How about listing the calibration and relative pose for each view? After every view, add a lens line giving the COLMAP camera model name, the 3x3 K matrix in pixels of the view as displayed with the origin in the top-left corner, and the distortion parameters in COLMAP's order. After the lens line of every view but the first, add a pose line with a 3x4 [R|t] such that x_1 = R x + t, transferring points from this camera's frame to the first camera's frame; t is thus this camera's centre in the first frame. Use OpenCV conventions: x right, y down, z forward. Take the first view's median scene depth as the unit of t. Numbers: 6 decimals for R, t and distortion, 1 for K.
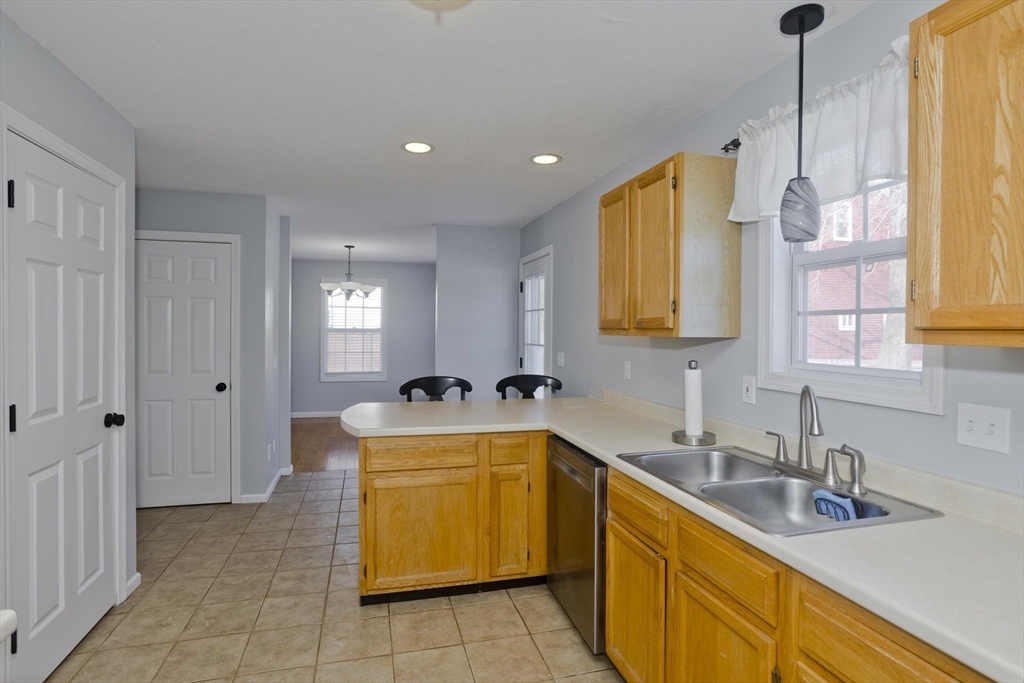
lens RADIAL K [[519.5, 0, 510.2], [0, 519.5, 325.5], [0, 0, 1]] dist [-0.075197, 0.050572]
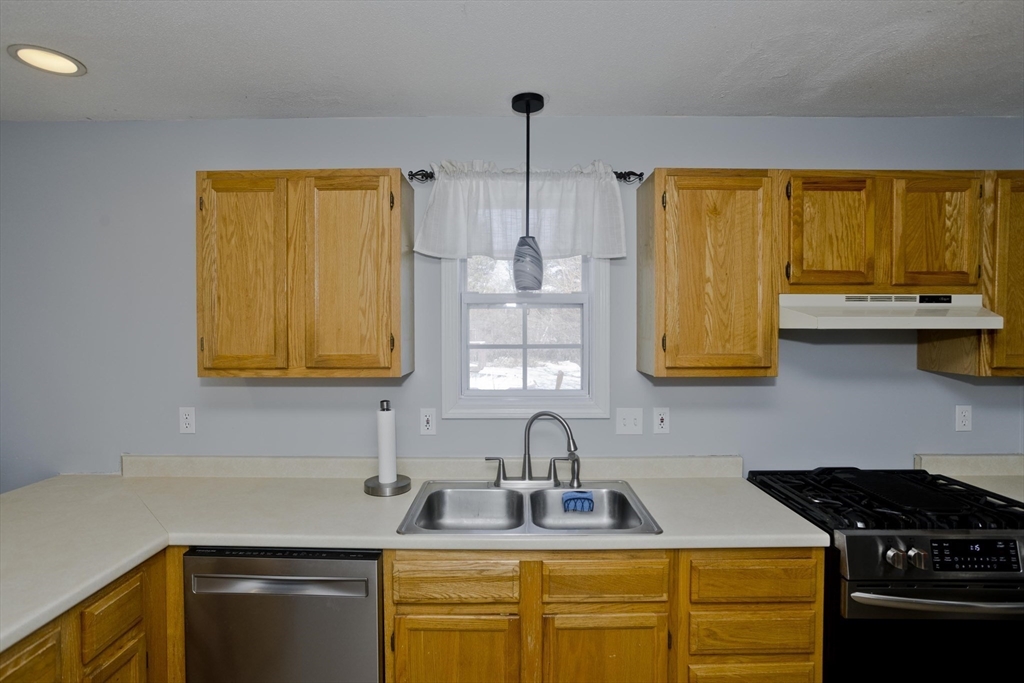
lens RADIAL K [[519.5, 0, 510.2], [0, 519.5, 325.5], [0, 0, 1]] dist [-0.075197, 0.050572]
pose [[0.267058, -0.003704, 0.963673, -0.547745], [-0.004239, 0.999978, 0.005019, -0.081811], [-0.963671, -0.005425, 0.267037, 0.658171]]
